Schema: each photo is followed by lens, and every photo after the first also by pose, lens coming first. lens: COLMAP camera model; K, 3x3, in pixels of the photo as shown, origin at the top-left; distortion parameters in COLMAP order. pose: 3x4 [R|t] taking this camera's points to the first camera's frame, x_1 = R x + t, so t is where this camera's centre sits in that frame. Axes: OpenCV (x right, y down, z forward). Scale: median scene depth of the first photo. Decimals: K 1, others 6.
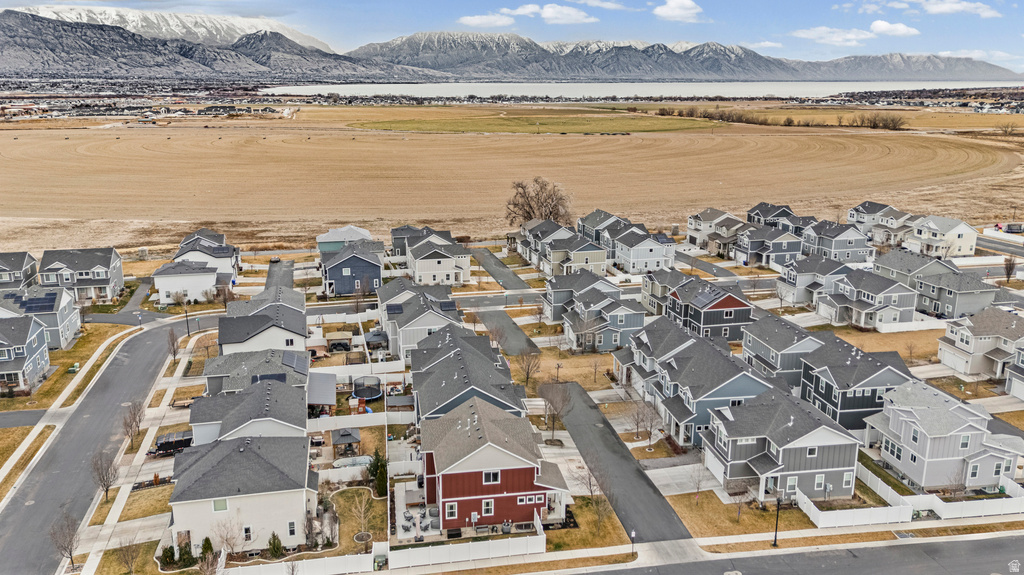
lens RADIAL K [[770.8, 0, 540.0], [0, 770.8, 285.9], [0, 0, 1]] dist [0.027750, -0.003378]
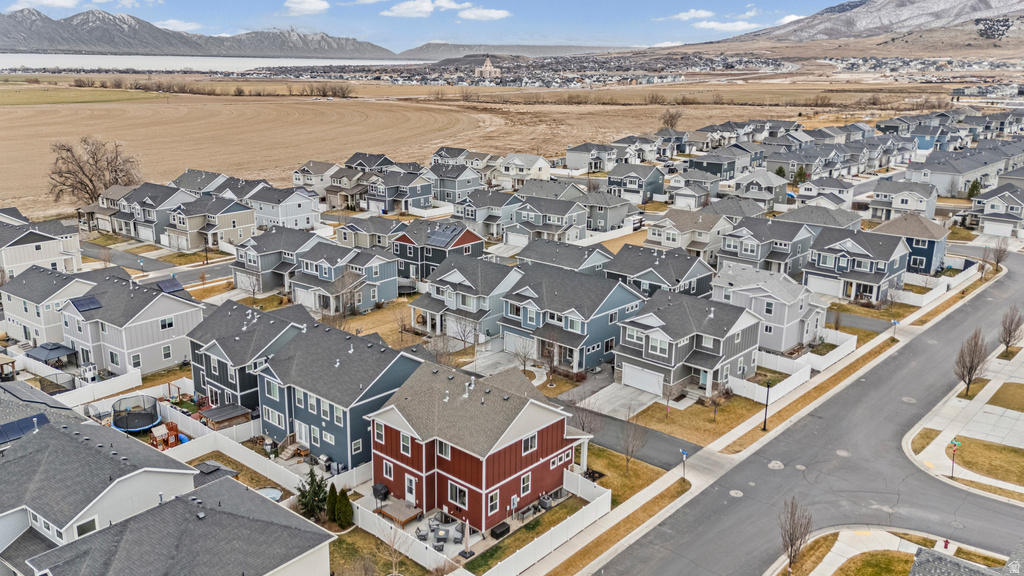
lens RADIAL K [[770.8, 0, 540.0], [0, 770.8, 286.4], [0, 0, 1]] dist [0.027750, -0.003378]
pose [[0.782521, -0.166868, 0.599846, -0.374730], [0.145007, 0.985768, 0.085058, 0.018846], [-0.605502, 0.020422, 0.795581, 0.277793]]
